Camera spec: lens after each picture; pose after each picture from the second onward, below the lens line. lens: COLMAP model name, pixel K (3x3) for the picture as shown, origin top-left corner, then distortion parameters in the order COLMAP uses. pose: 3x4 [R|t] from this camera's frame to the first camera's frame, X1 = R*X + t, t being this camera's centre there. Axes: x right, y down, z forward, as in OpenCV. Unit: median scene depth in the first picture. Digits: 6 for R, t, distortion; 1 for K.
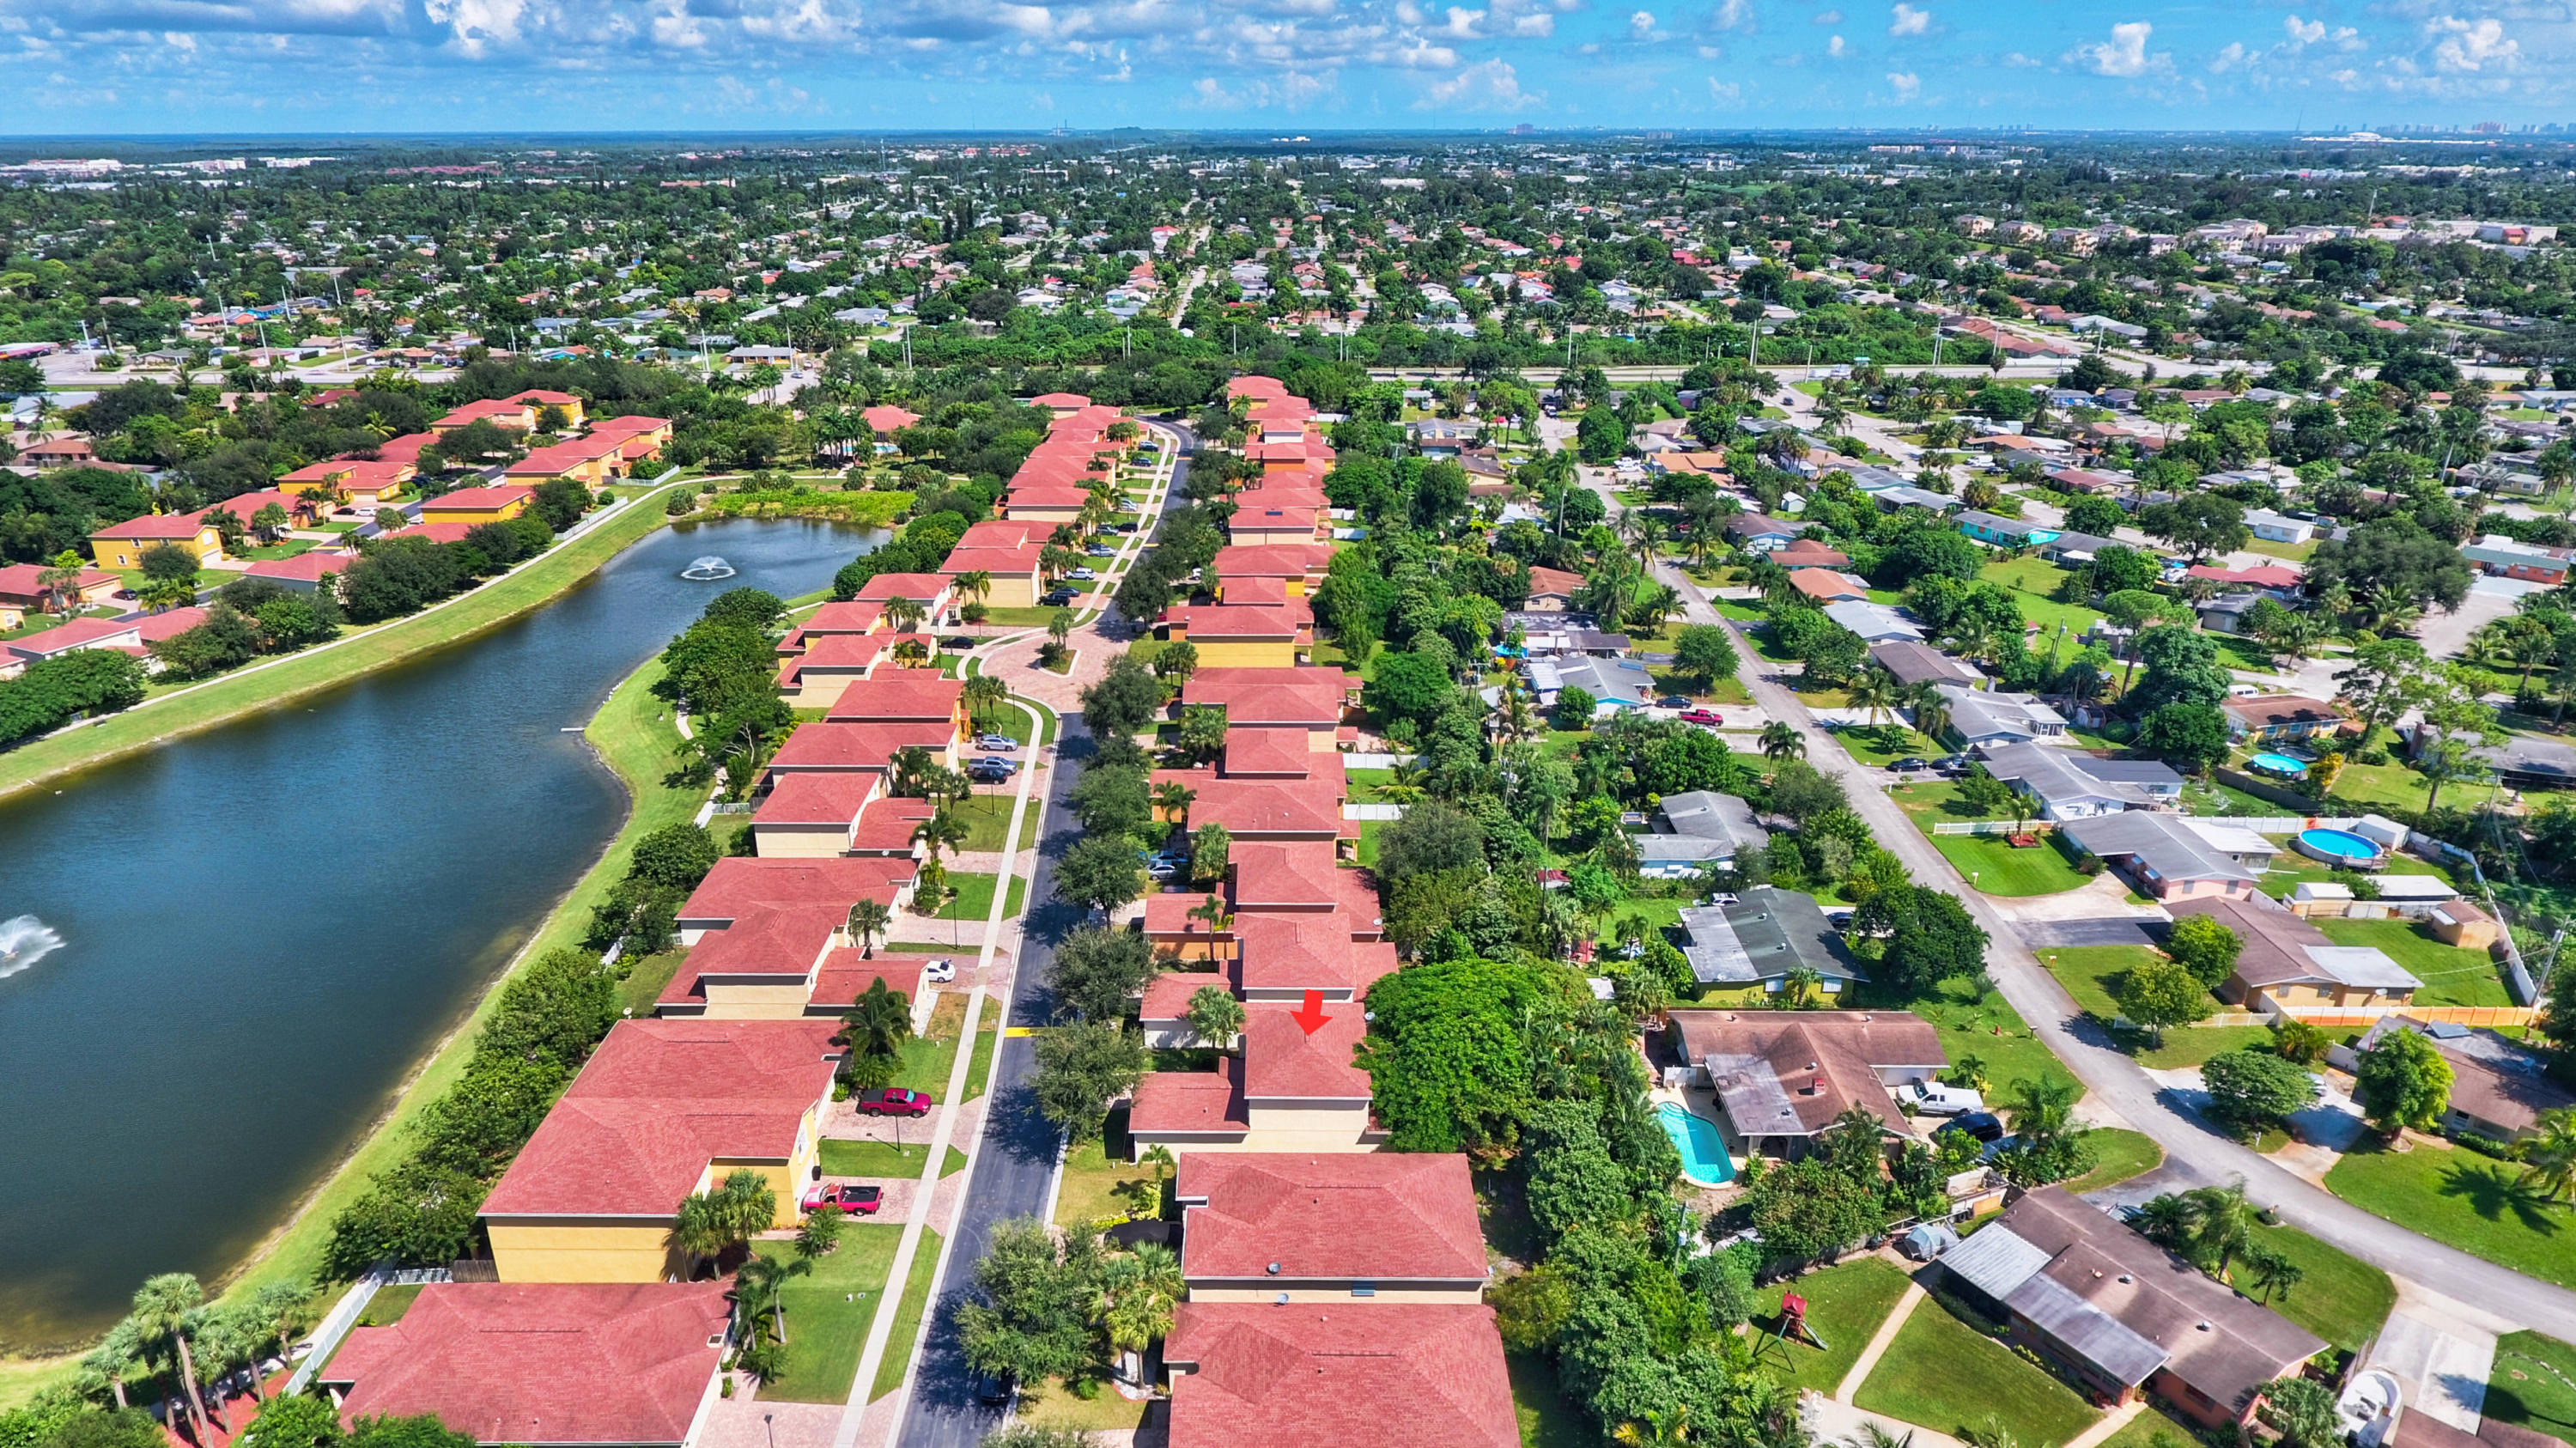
lens RADIAL K [[1524.2, 0, 1268.6], [0, 1524.2, 719.4], [0, 0, 1]] dist [-0.003065, -0.000550]
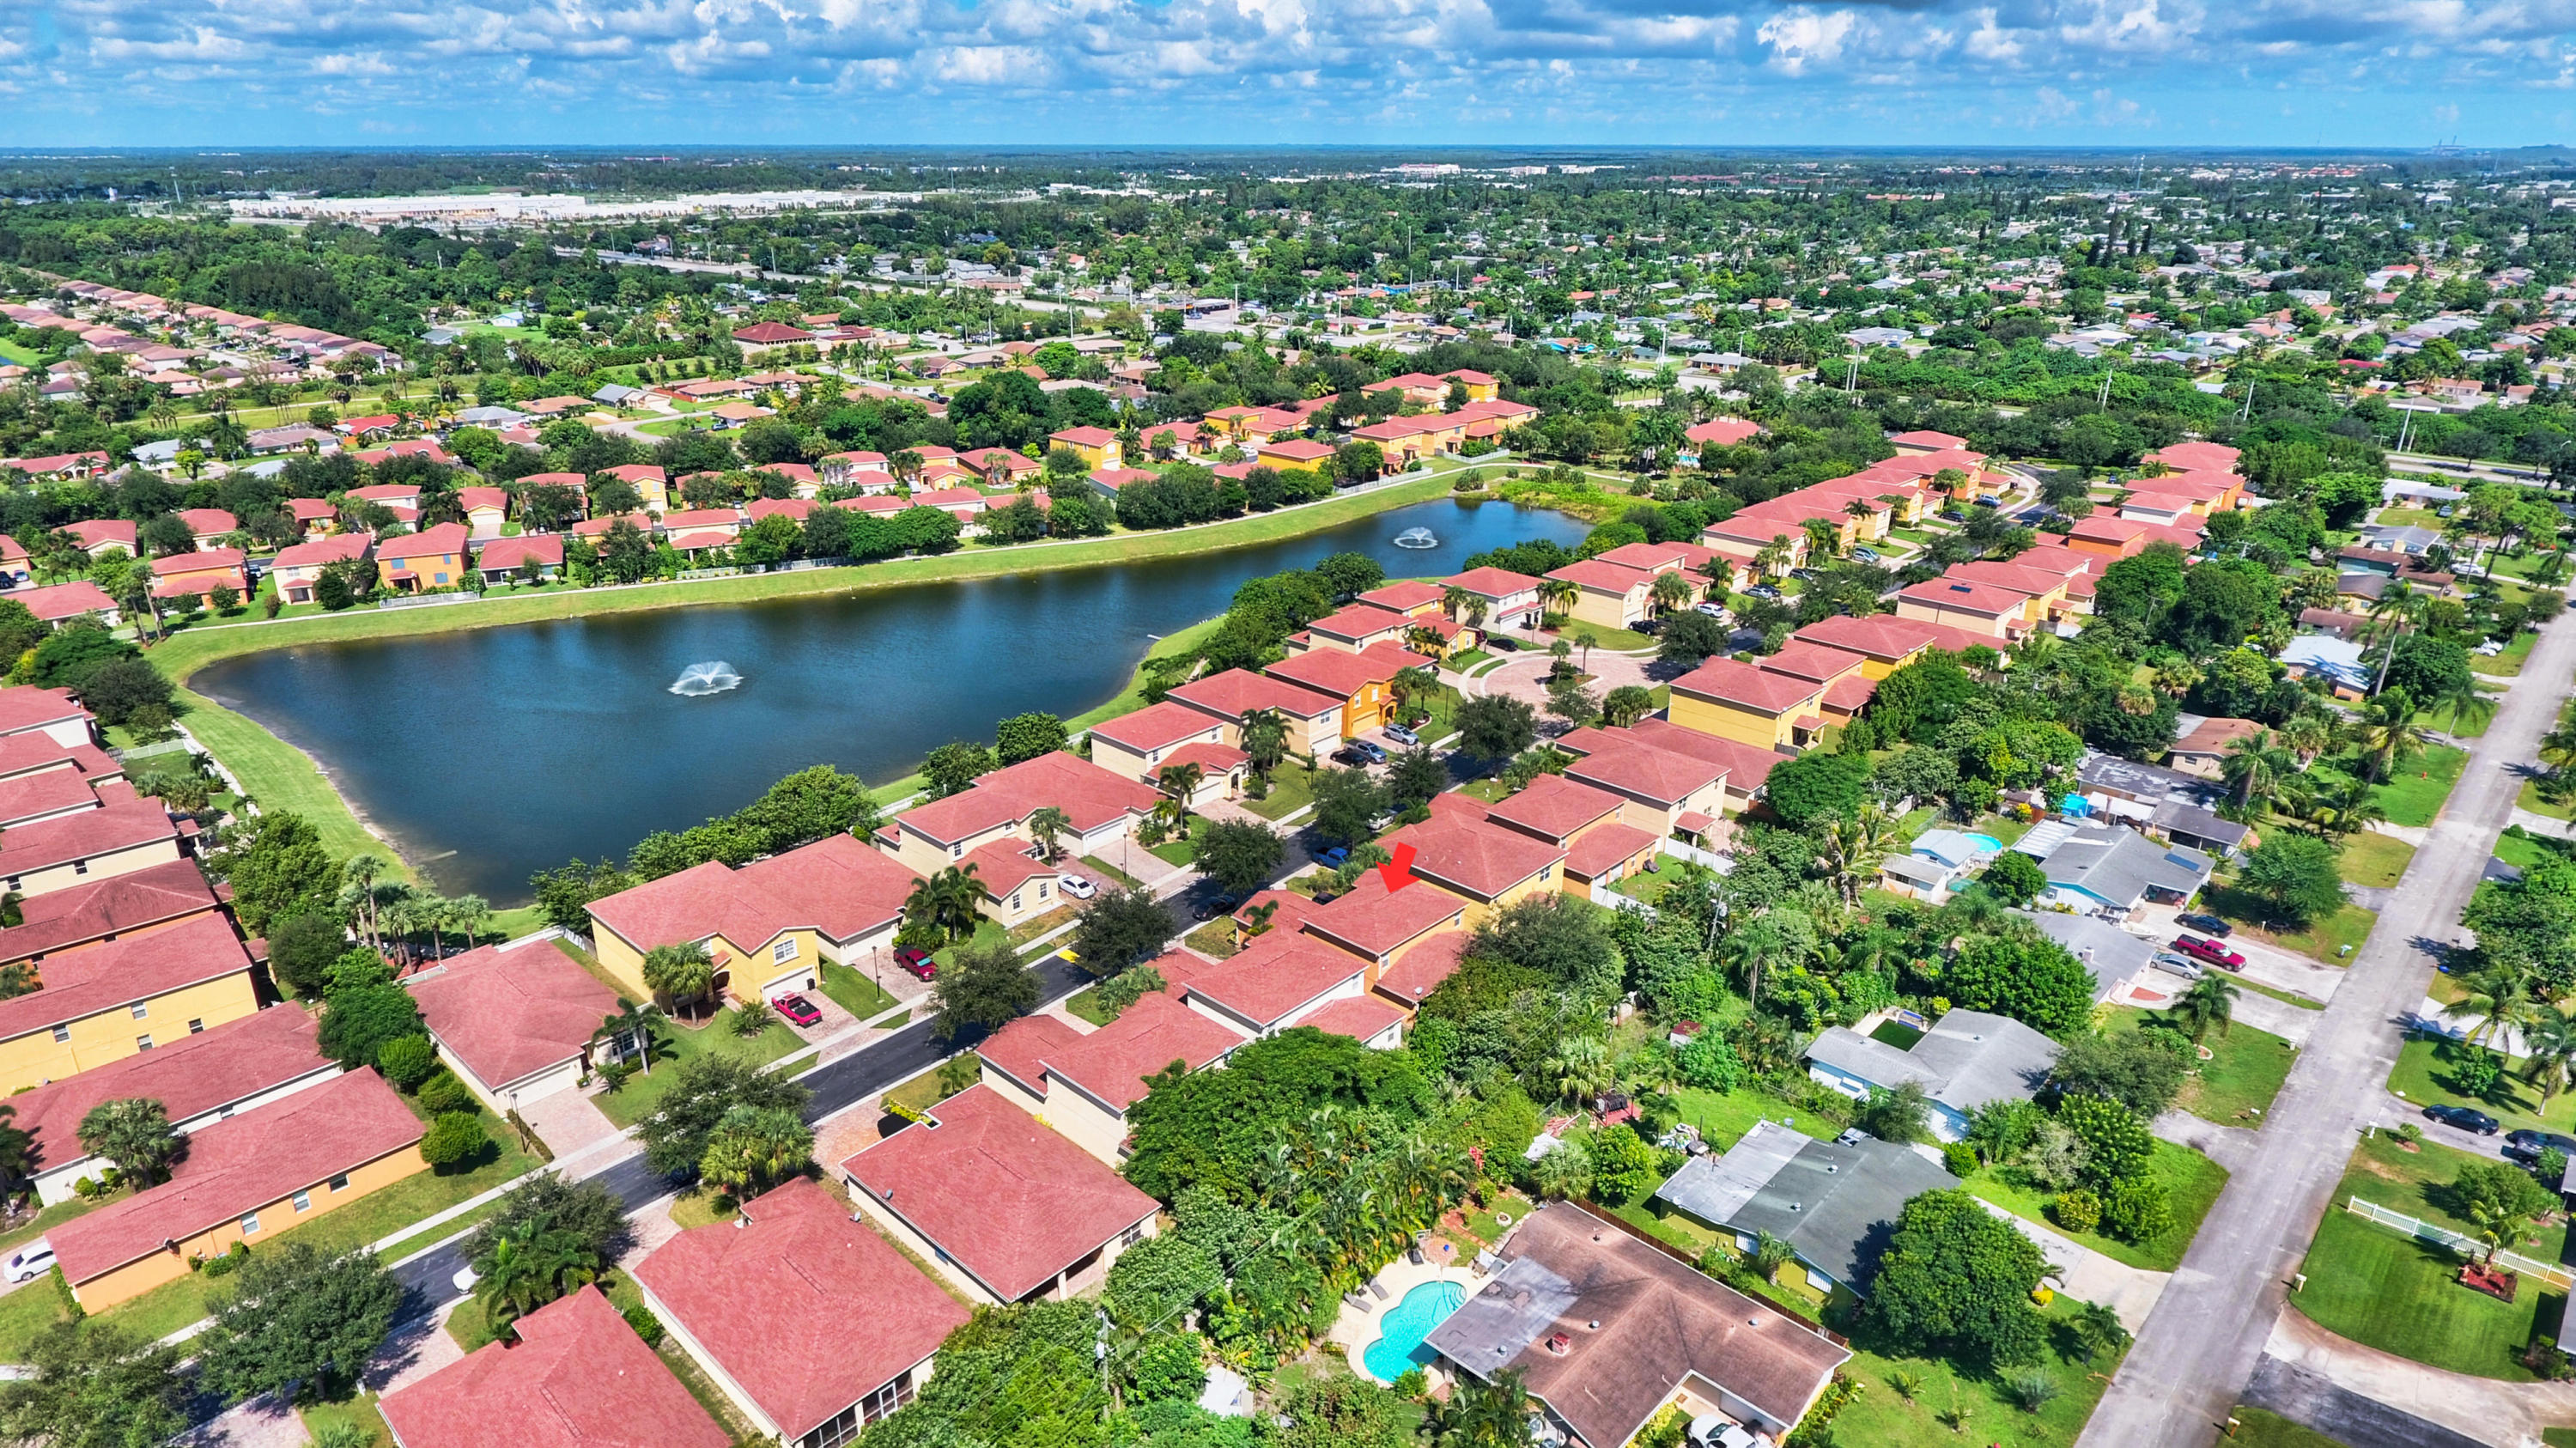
lens RADIAL K [[1524.2, 0, 1268.6], [0, 1524.2, 719.4], [0, 0, 1]] dist [-0.003065, -0.000550]
pose [[0.729921, 0.245942, -0.637752, 0.350007], [-0.251222, 0.964250, 0.084323, -0.049928], [0.635690, 0.098668, 0.765612, 0.144111]]
